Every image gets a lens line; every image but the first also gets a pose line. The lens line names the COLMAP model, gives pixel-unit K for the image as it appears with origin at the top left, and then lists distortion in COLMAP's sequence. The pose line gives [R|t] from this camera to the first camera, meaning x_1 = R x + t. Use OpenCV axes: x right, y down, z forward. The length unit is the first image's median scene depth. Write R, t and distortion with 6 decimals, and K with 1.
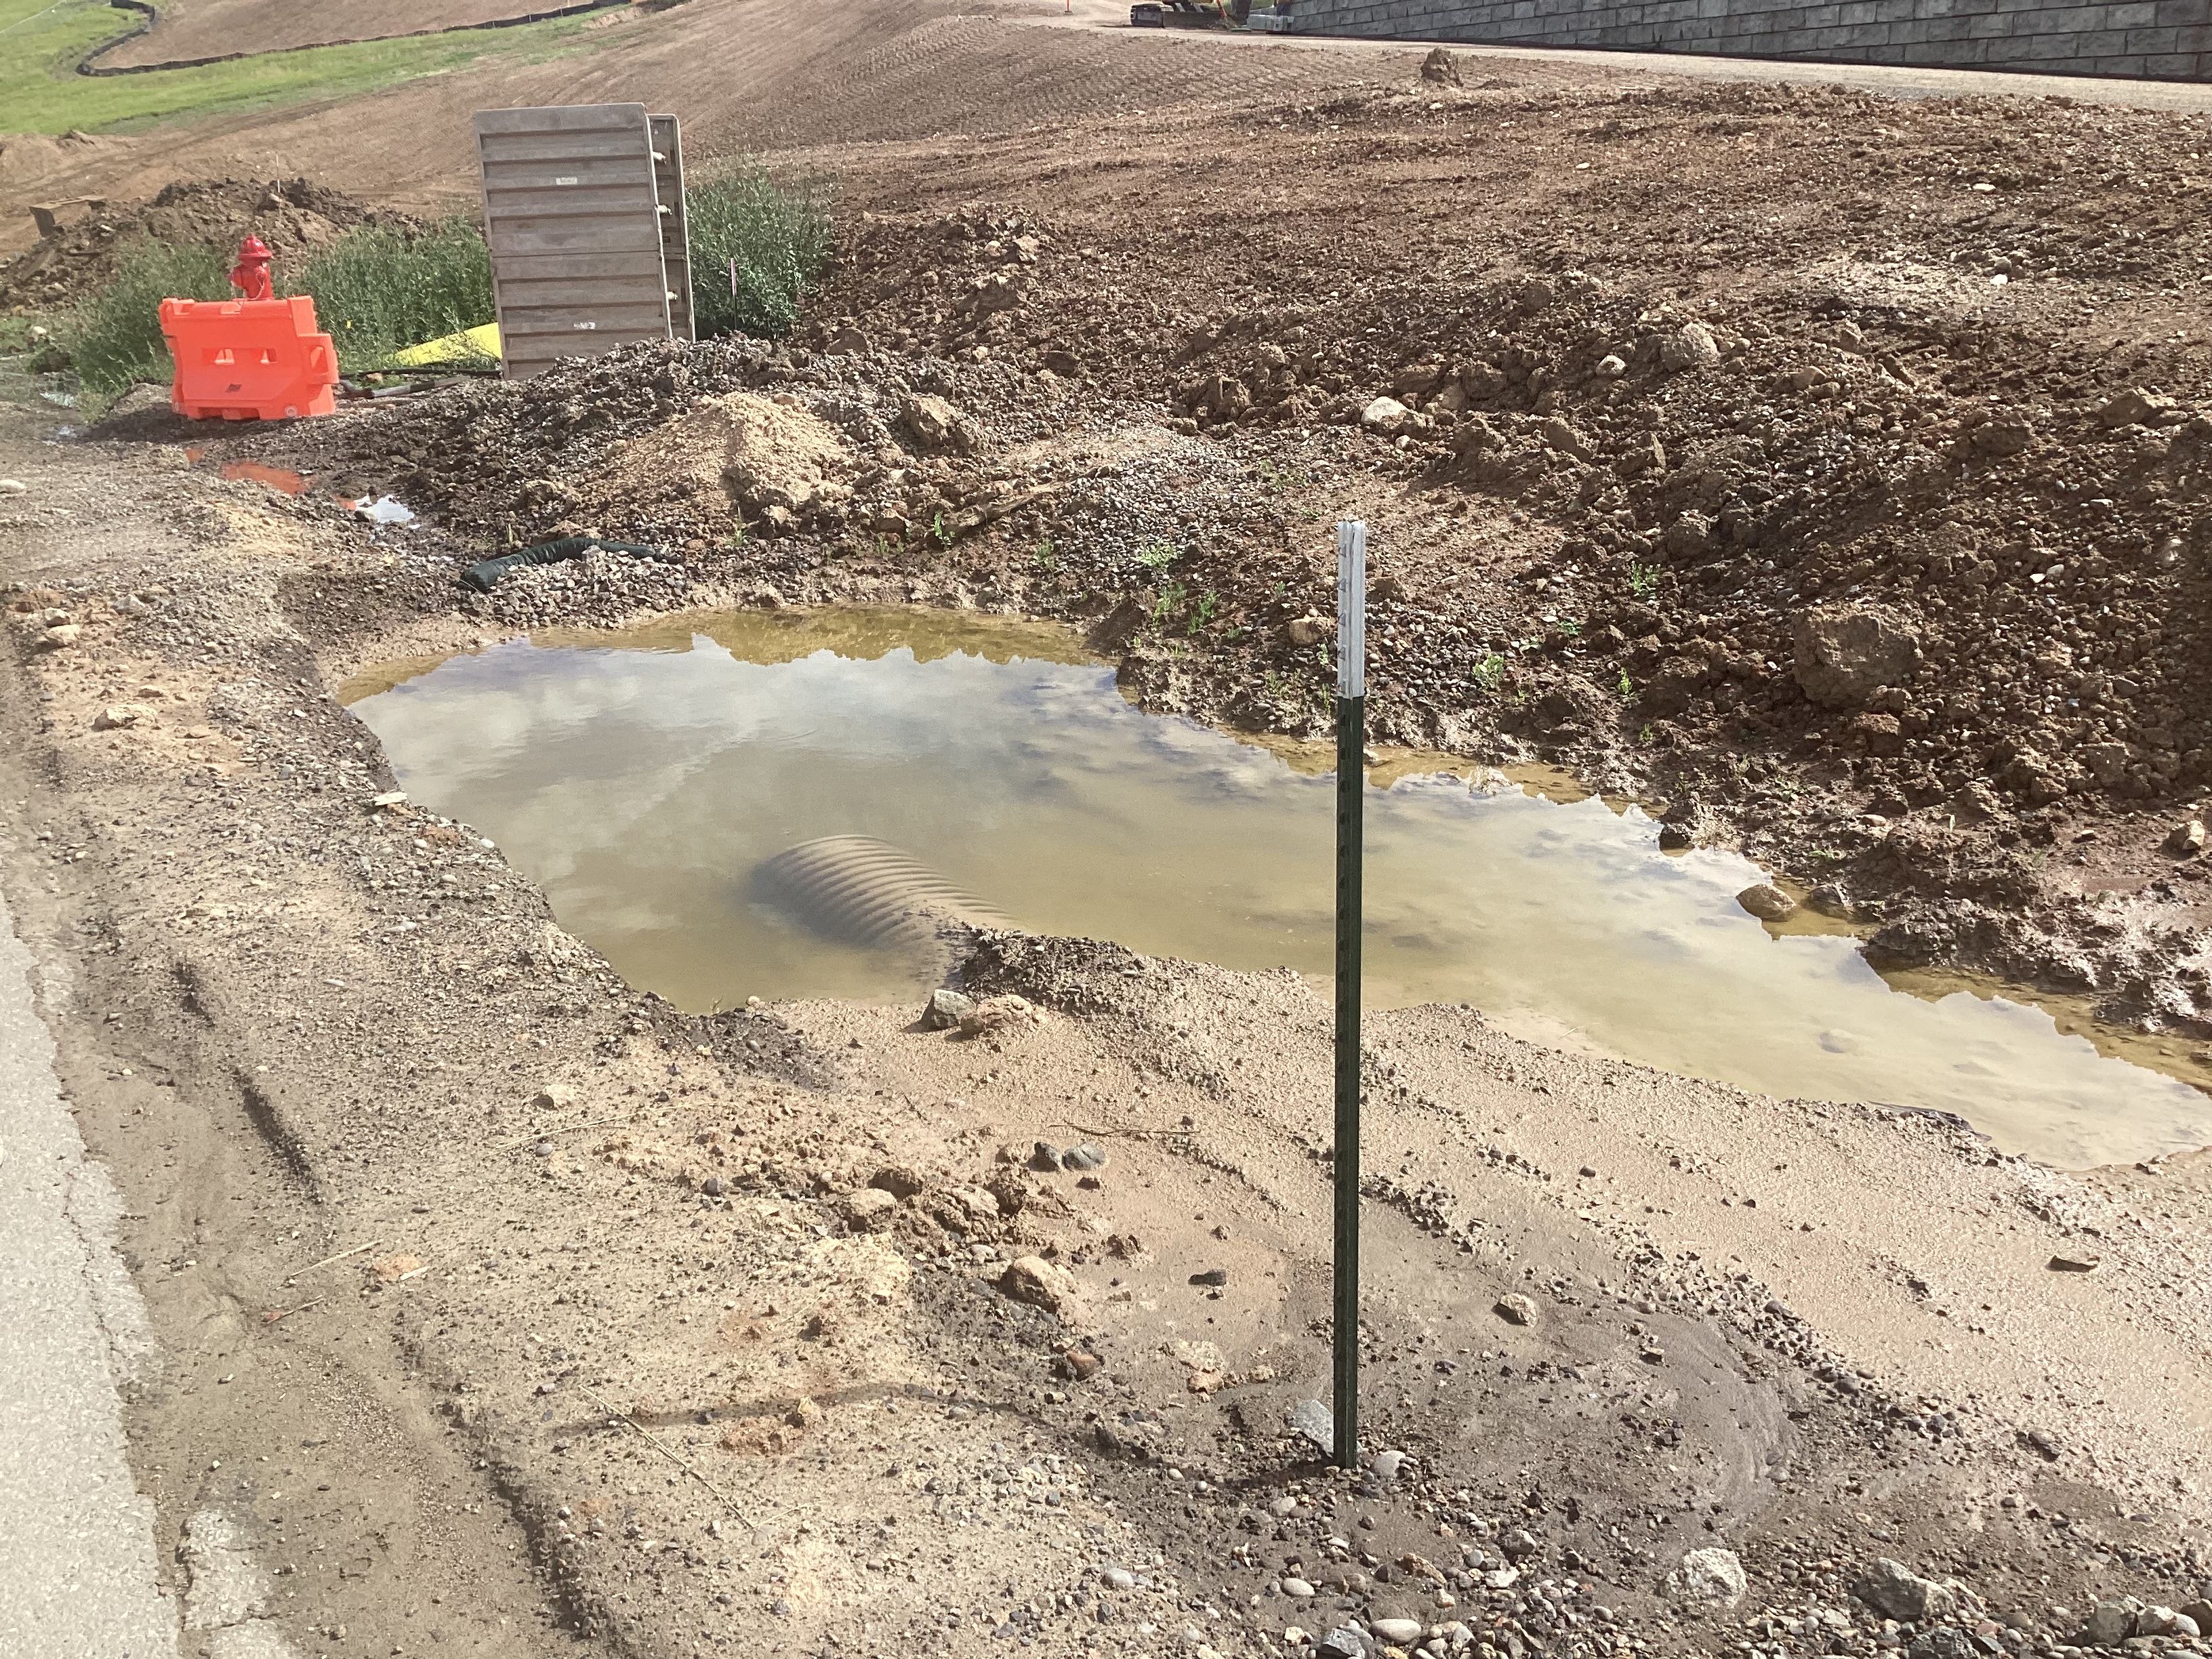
lens RADIAL K [[1997.9, 0, 1103.0], [0, 1997.9, 834.8], [0, 0, 1]] dist [-0.000728, -0.001804]
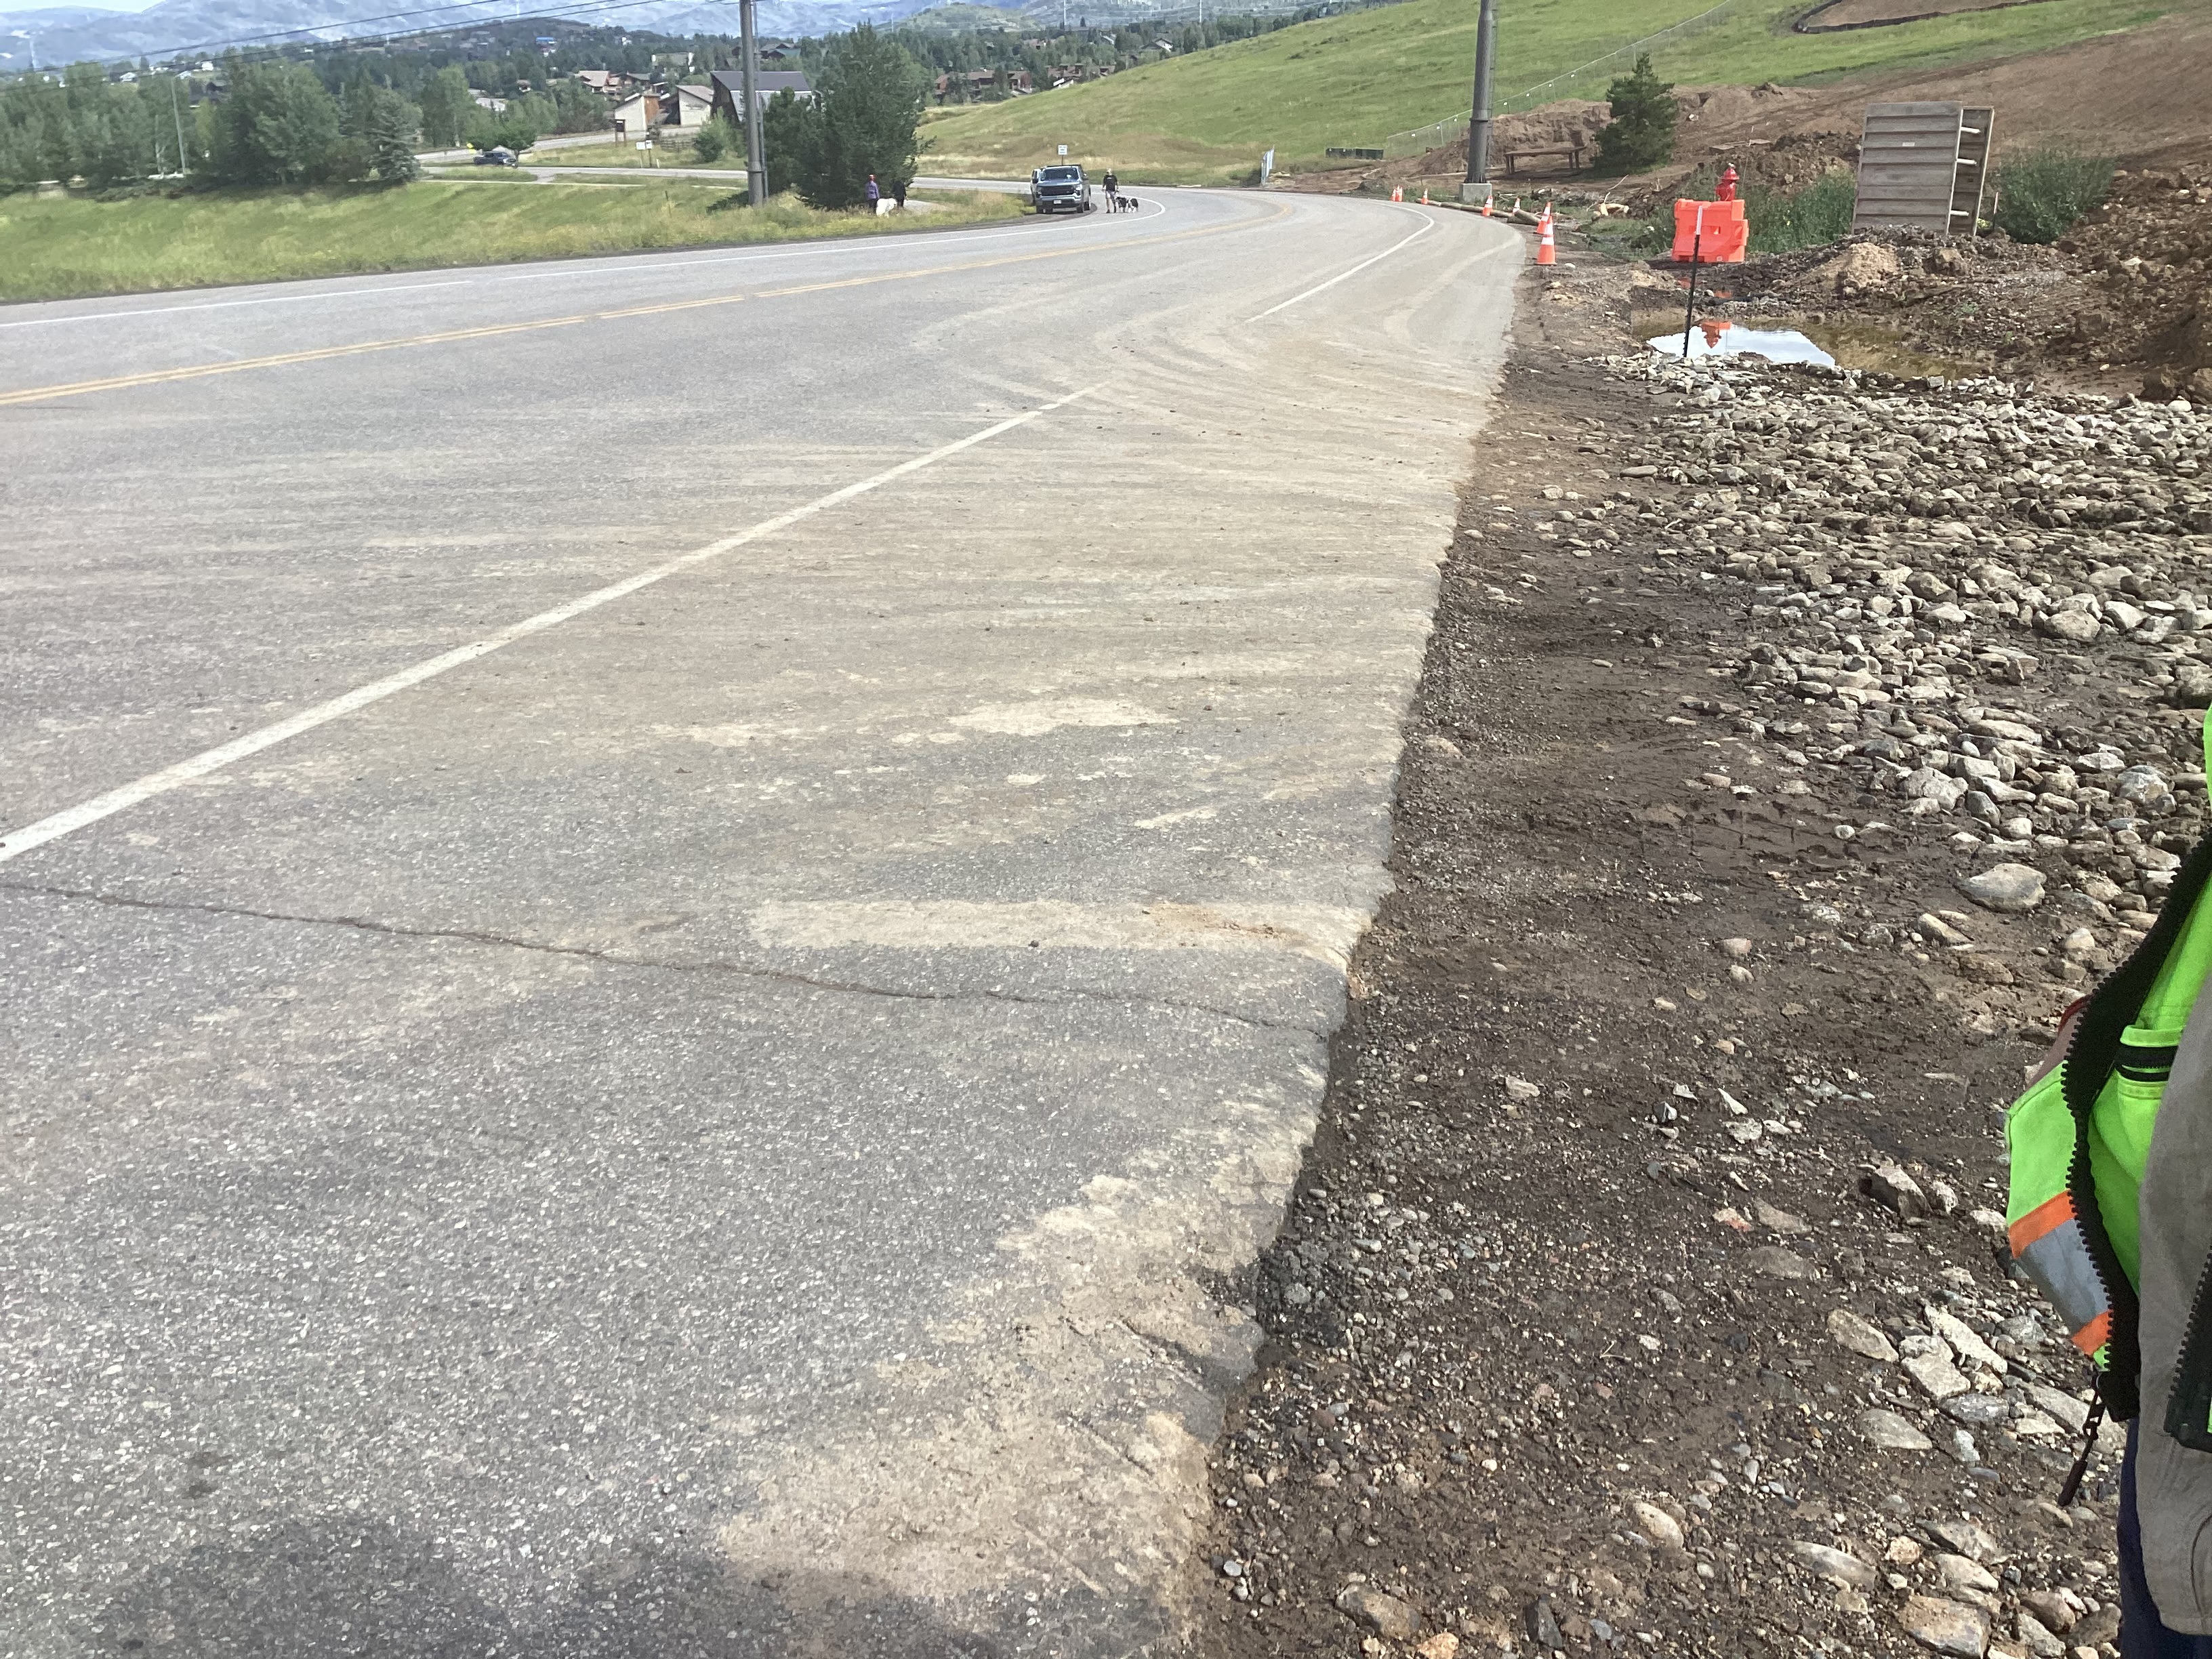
lens RADIAL K [[2017.4, 0, 1103.4], [0, 2017.4, 827.4], [0, 0, 1]] dist [-0.006221, 0.000000]
pose [[0.721716, 0.250985, -0.645083, 0.062198], [-0.239879, 0.964884, 0.107035, 0.028261], [0.649295, 0.077493, 0.756579, -0.091451]]
